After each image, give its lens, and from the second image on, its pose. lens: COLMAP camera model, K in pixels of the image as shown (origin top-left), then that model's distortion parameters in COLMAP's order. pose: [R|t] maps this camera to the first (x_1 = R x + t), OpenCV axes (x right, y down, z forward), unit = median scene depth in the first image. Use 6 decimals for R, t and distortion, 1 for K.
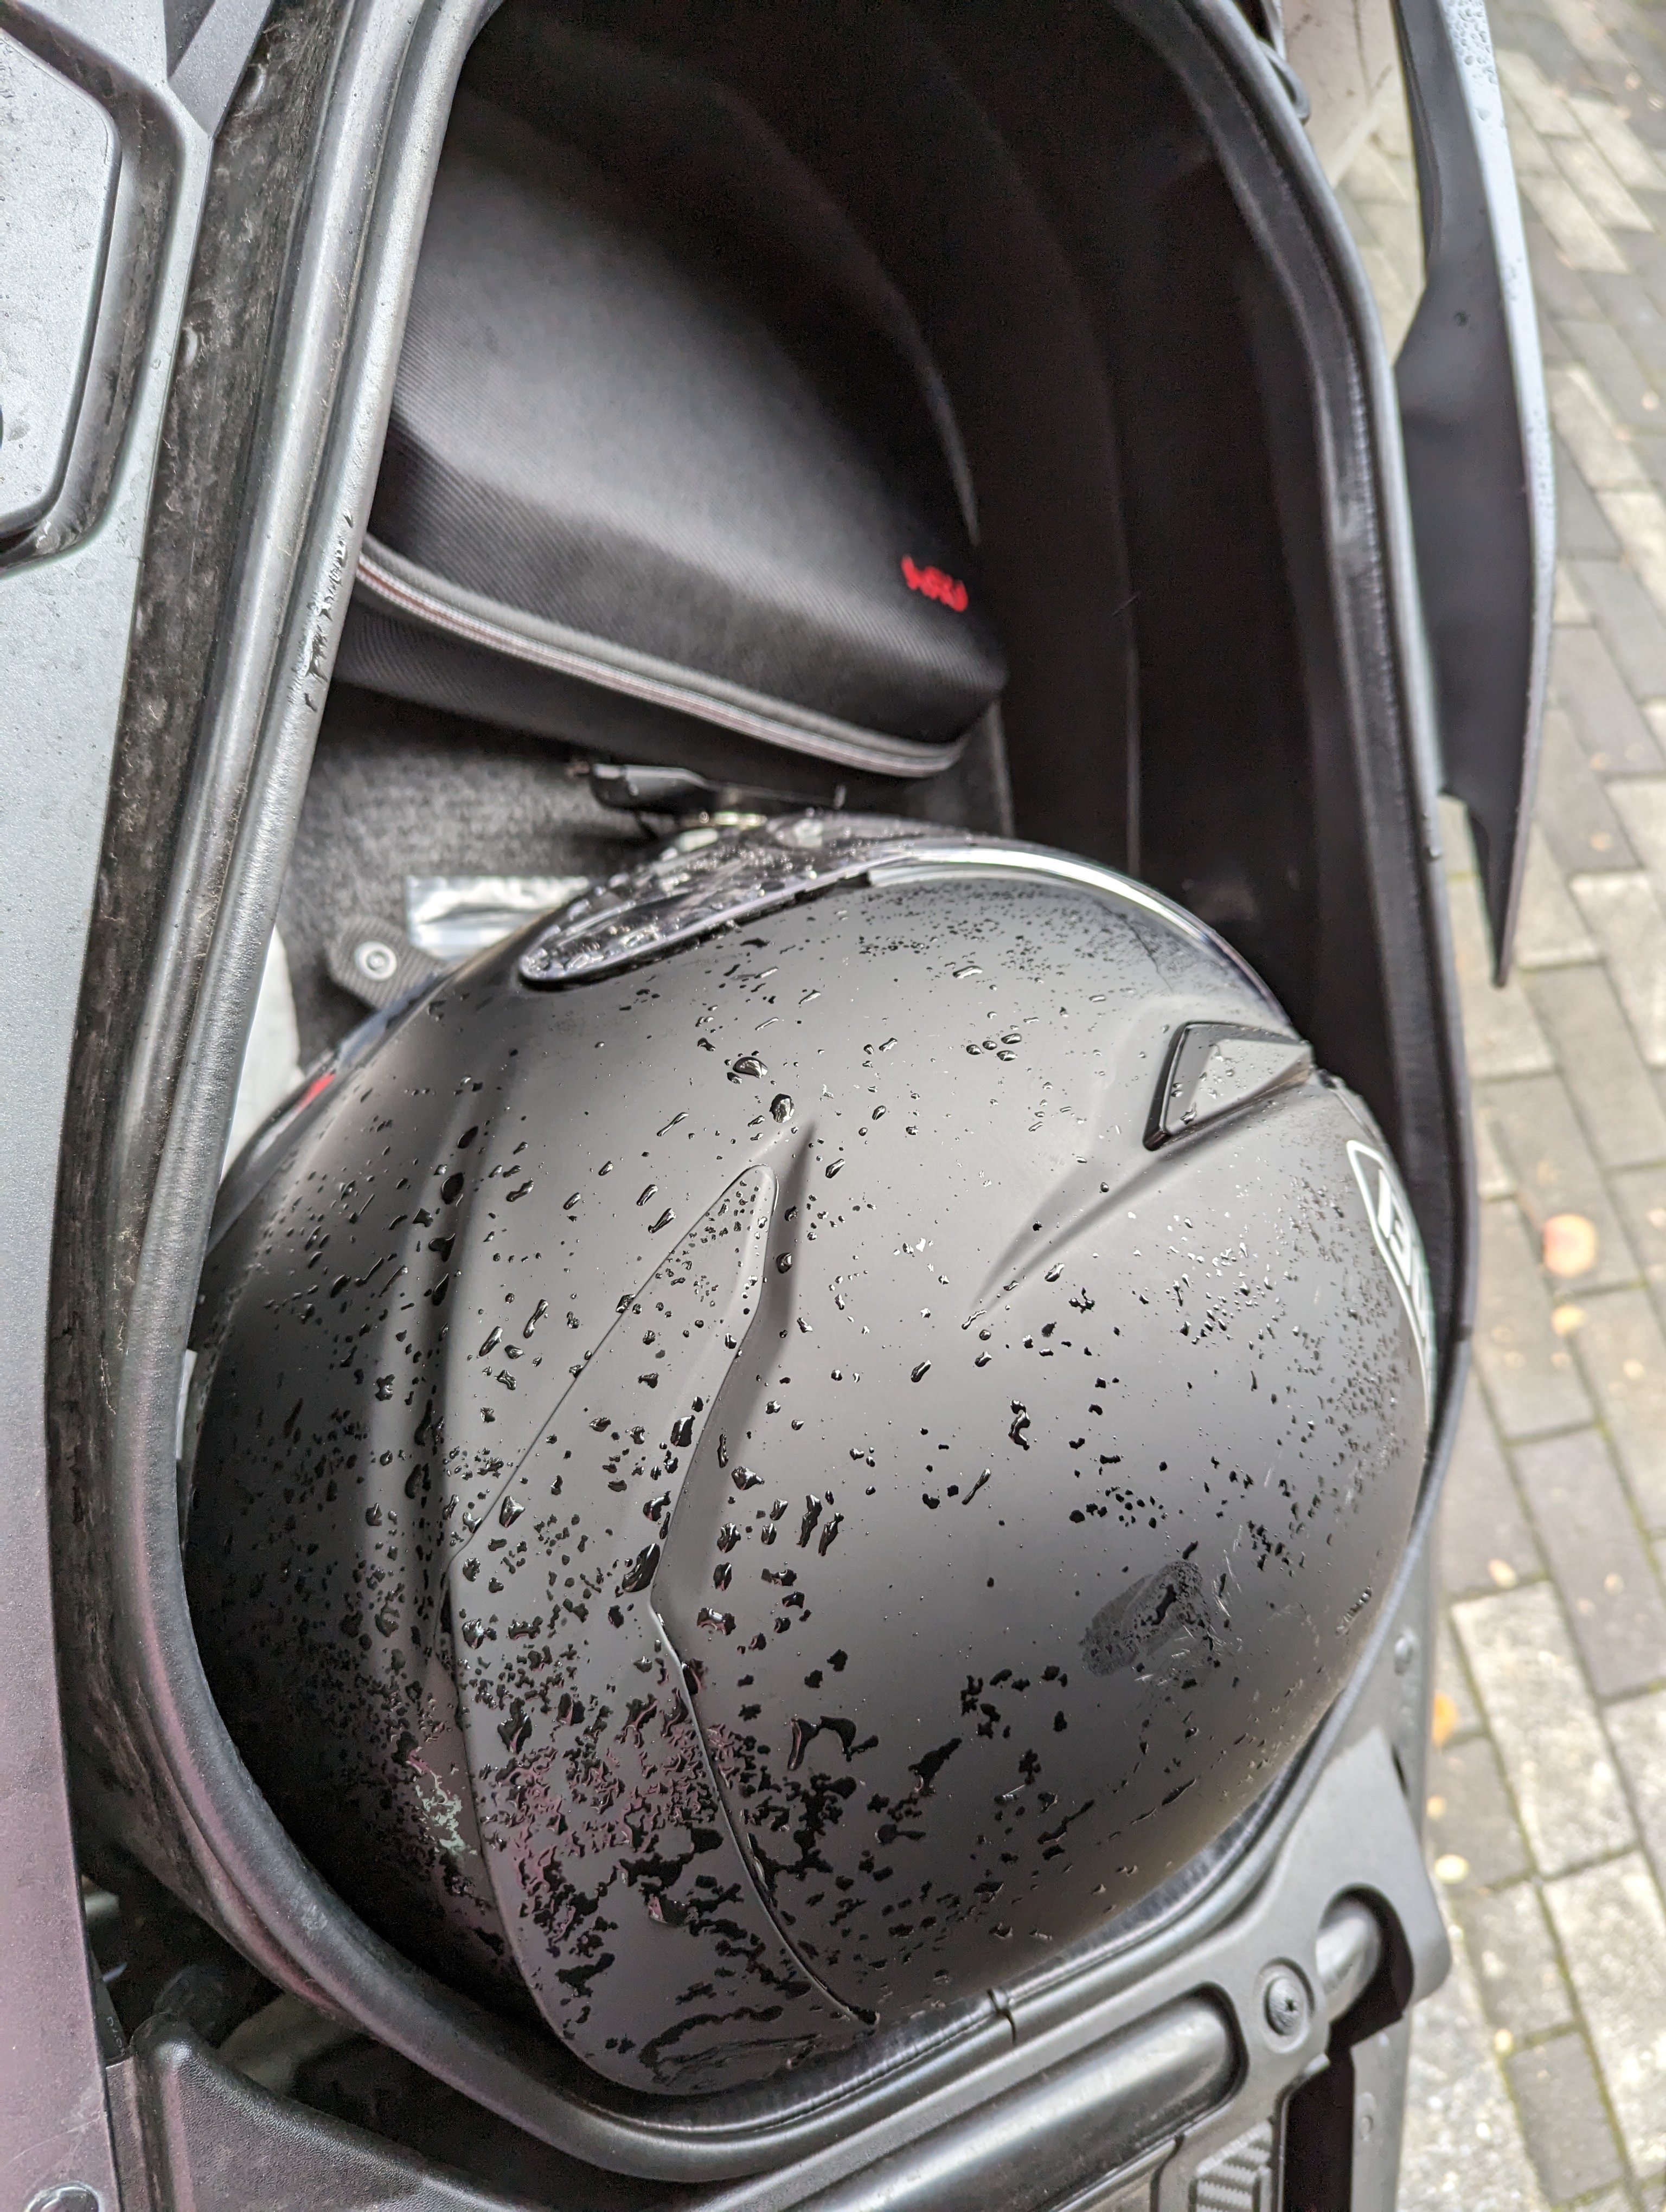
lens RADIAL K [[1616.8, 0, 838.9], [0, 1616.8, 1120.4], [0, 0, 1]] dist [0.025655, -0.038060]
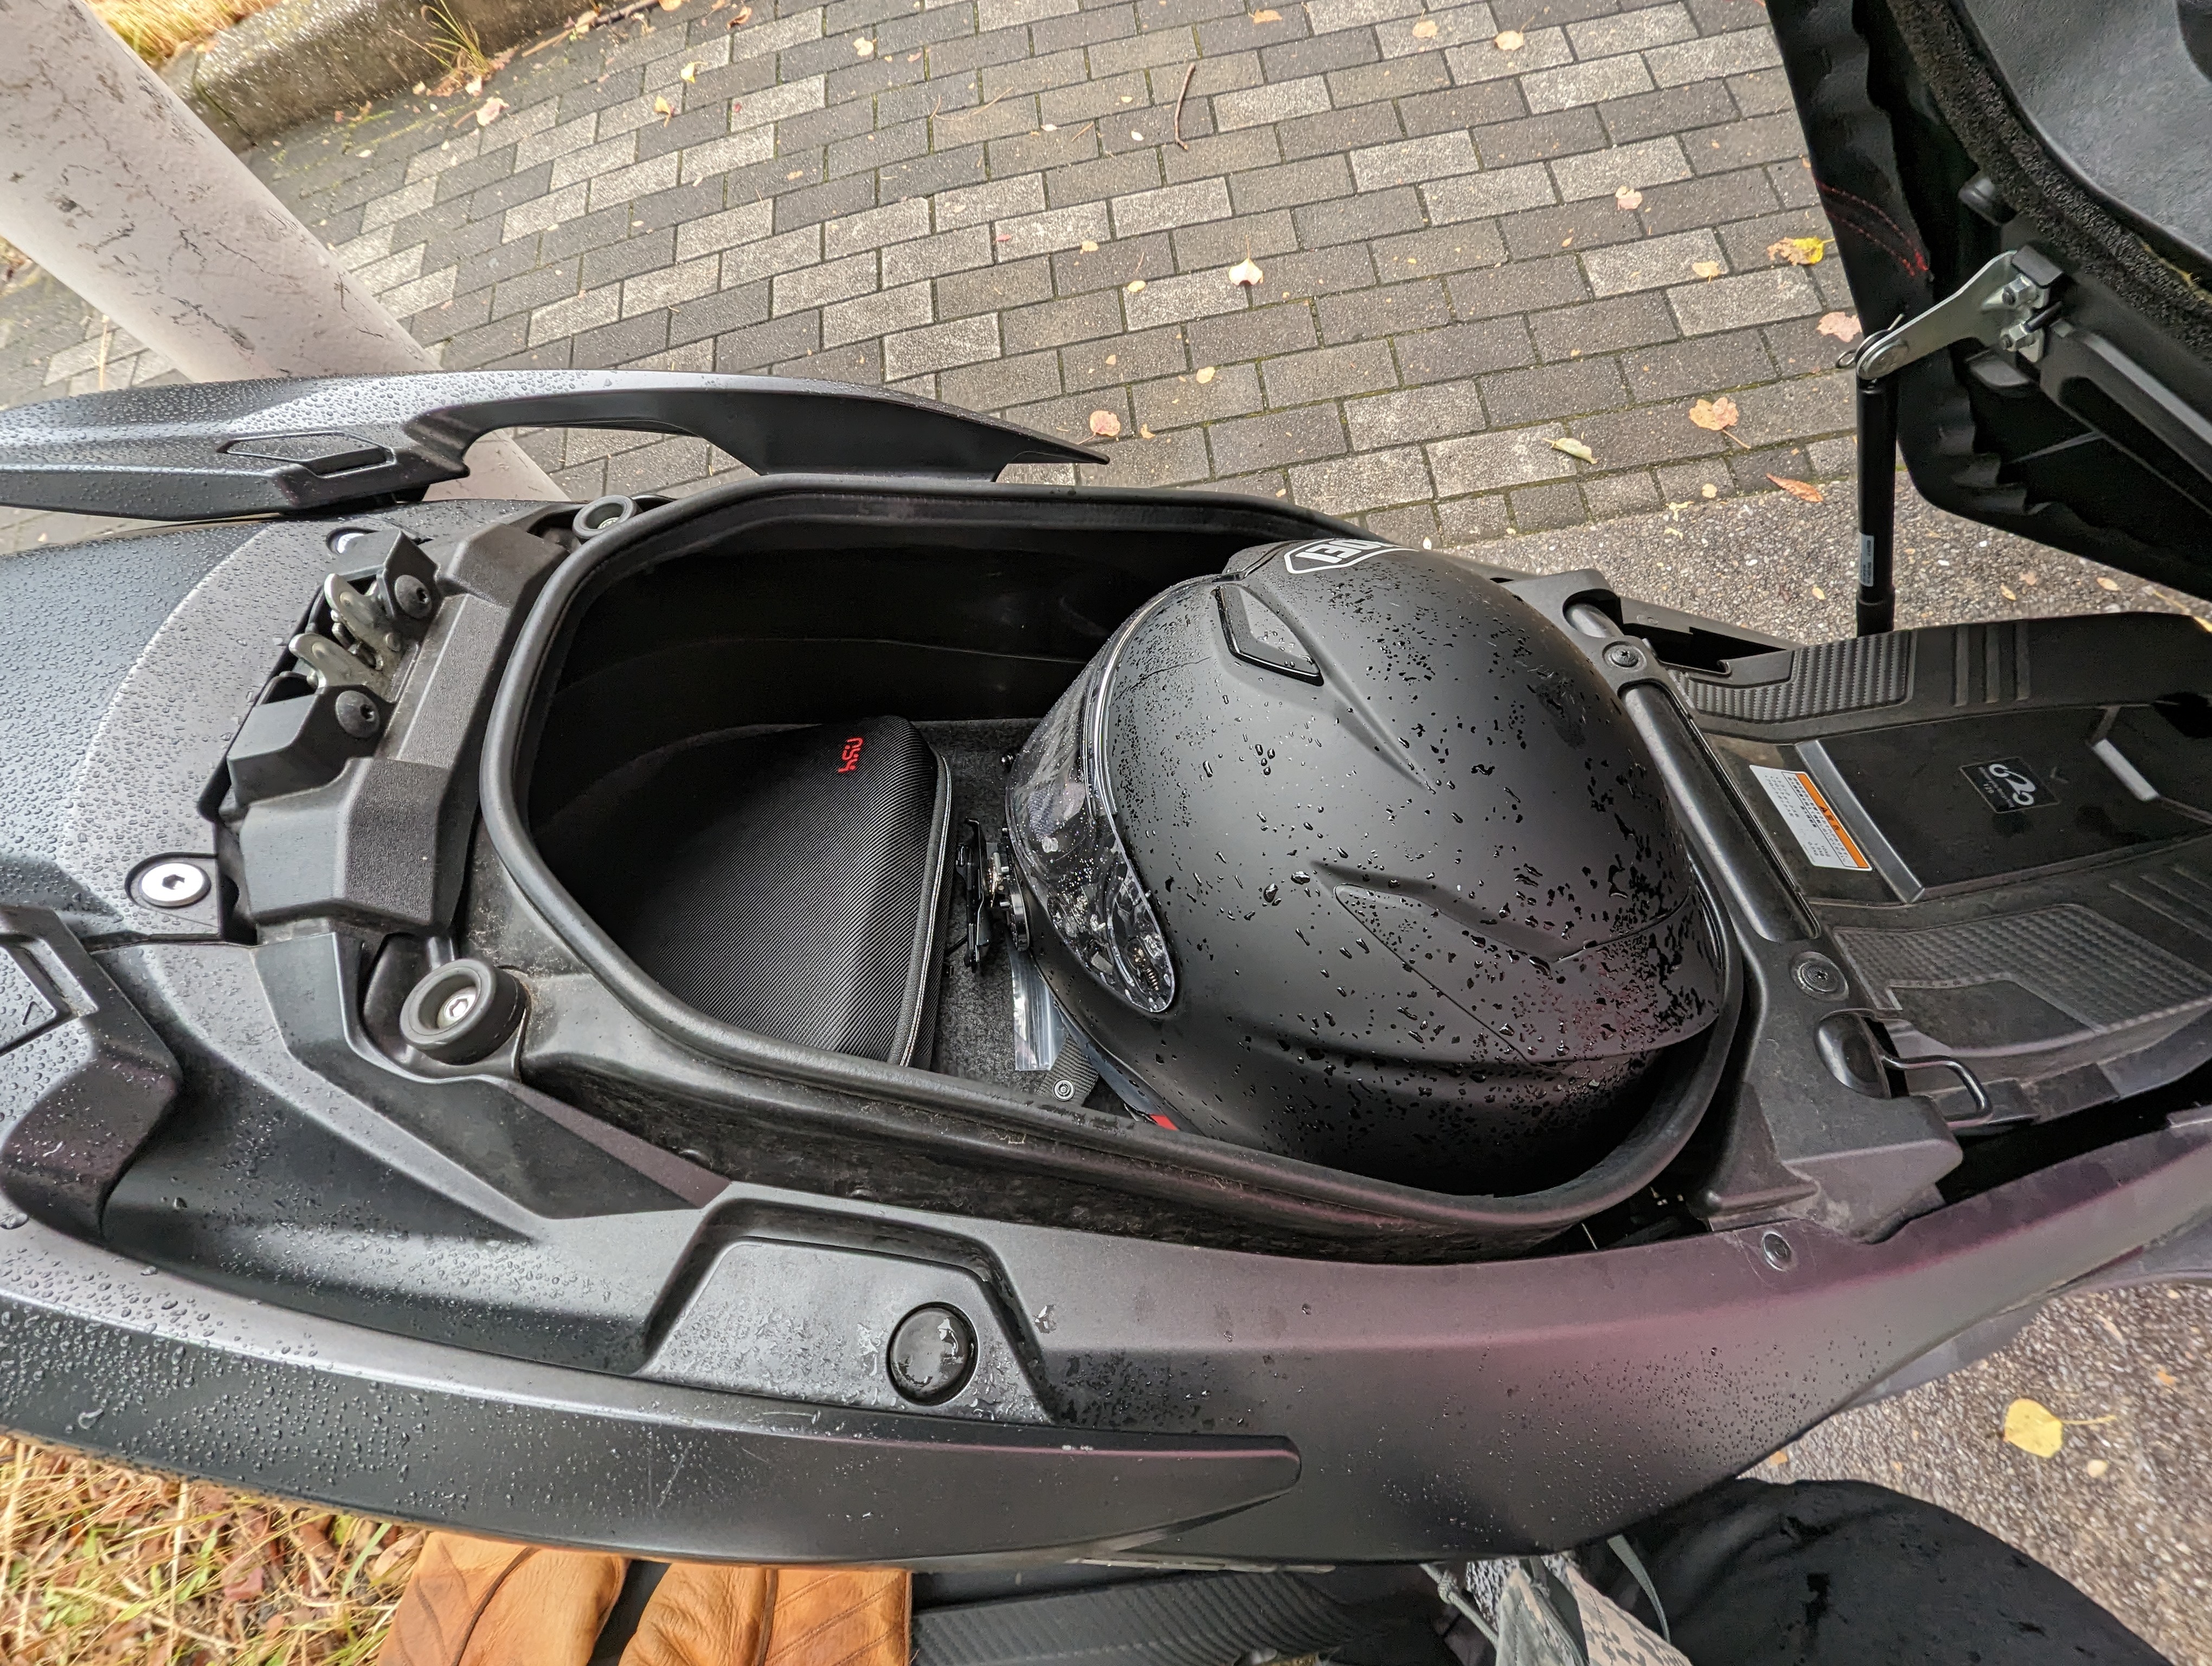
lens RADIAL K [[918.0, 0, 1113.0], [0, 918.0, 841.7], [0, 0, 1]] dist [0.007278, -0.003909]
pose [[0.082202, -0.996602, -0.005157, -0.005716], [0.972847, 0.079117, 0.217508, -0.448071], [-0.216360, -0.022897, 0.976045, 0.010119]]
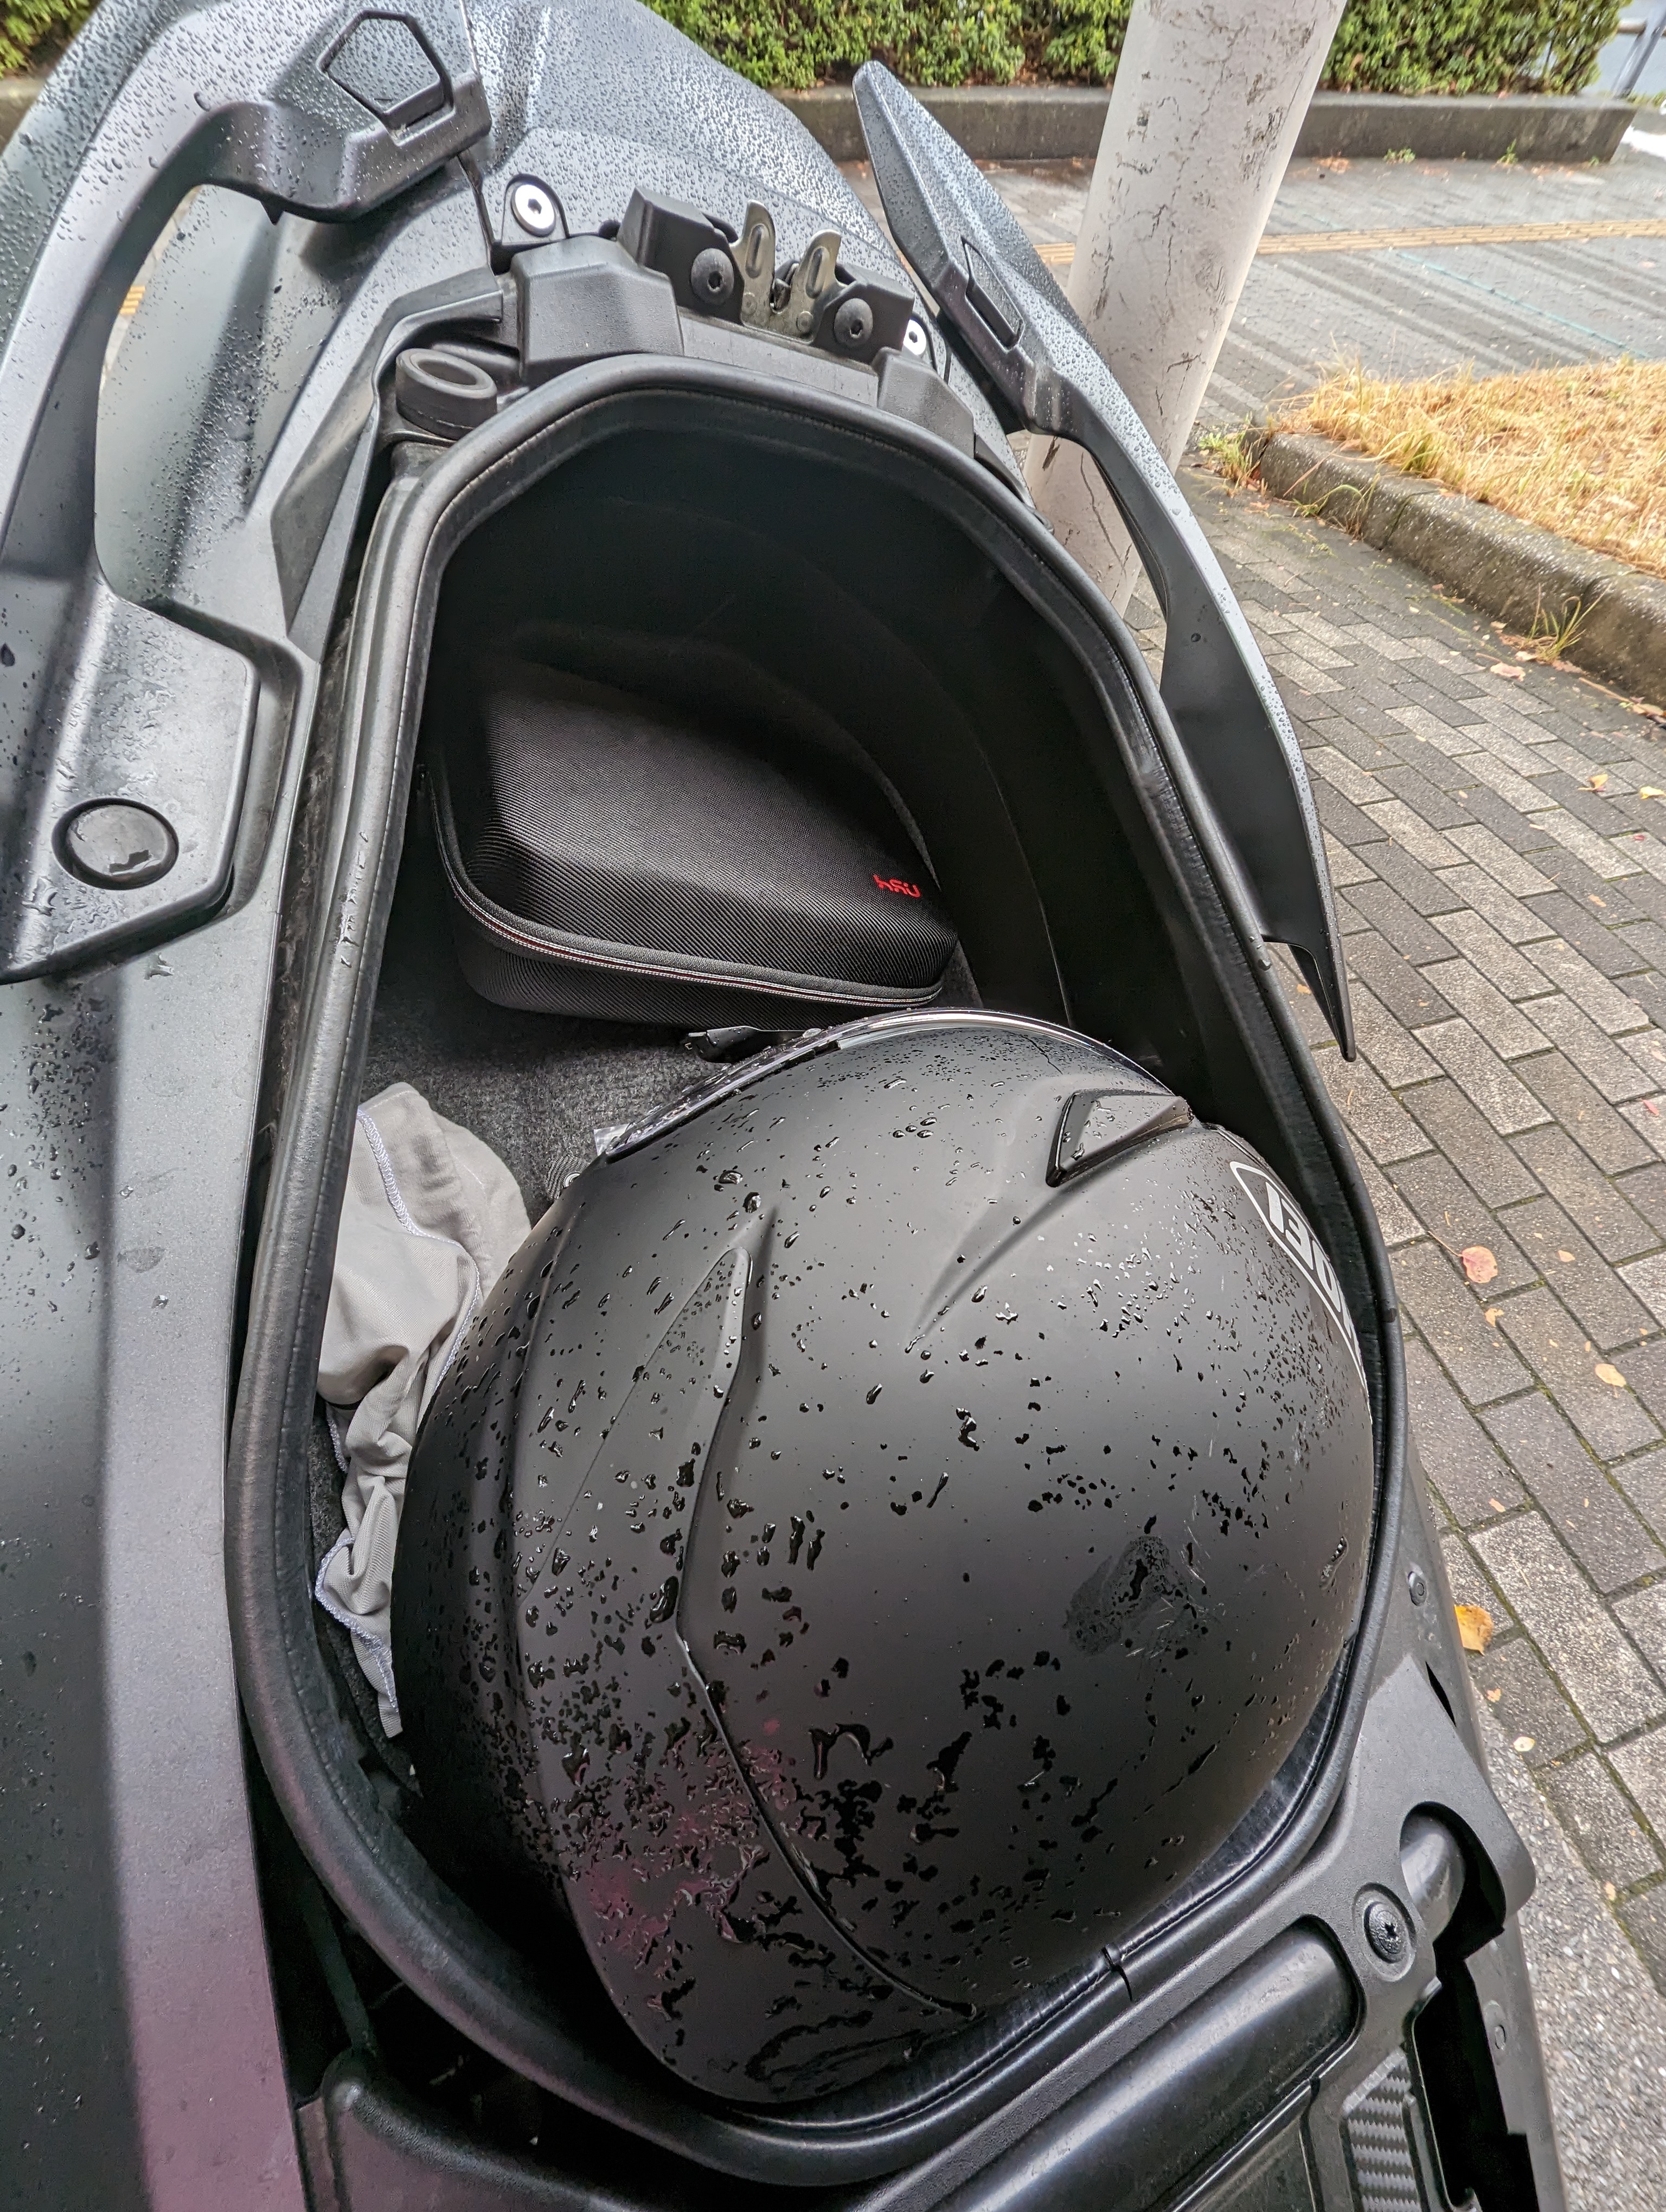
lens RADIAL K [[918.0, 0, 826.9], [0, 918.0, 1108.1], [0, 0, 1]] dist [0.007278, -0.003909]
pose [[0.969552, -0.192395, -0.151501, 0.147186], [0.159595, 0.965667, -0.204978, 0.079173], [0.185736, 0.174558, 0.966970, 0.284274]]
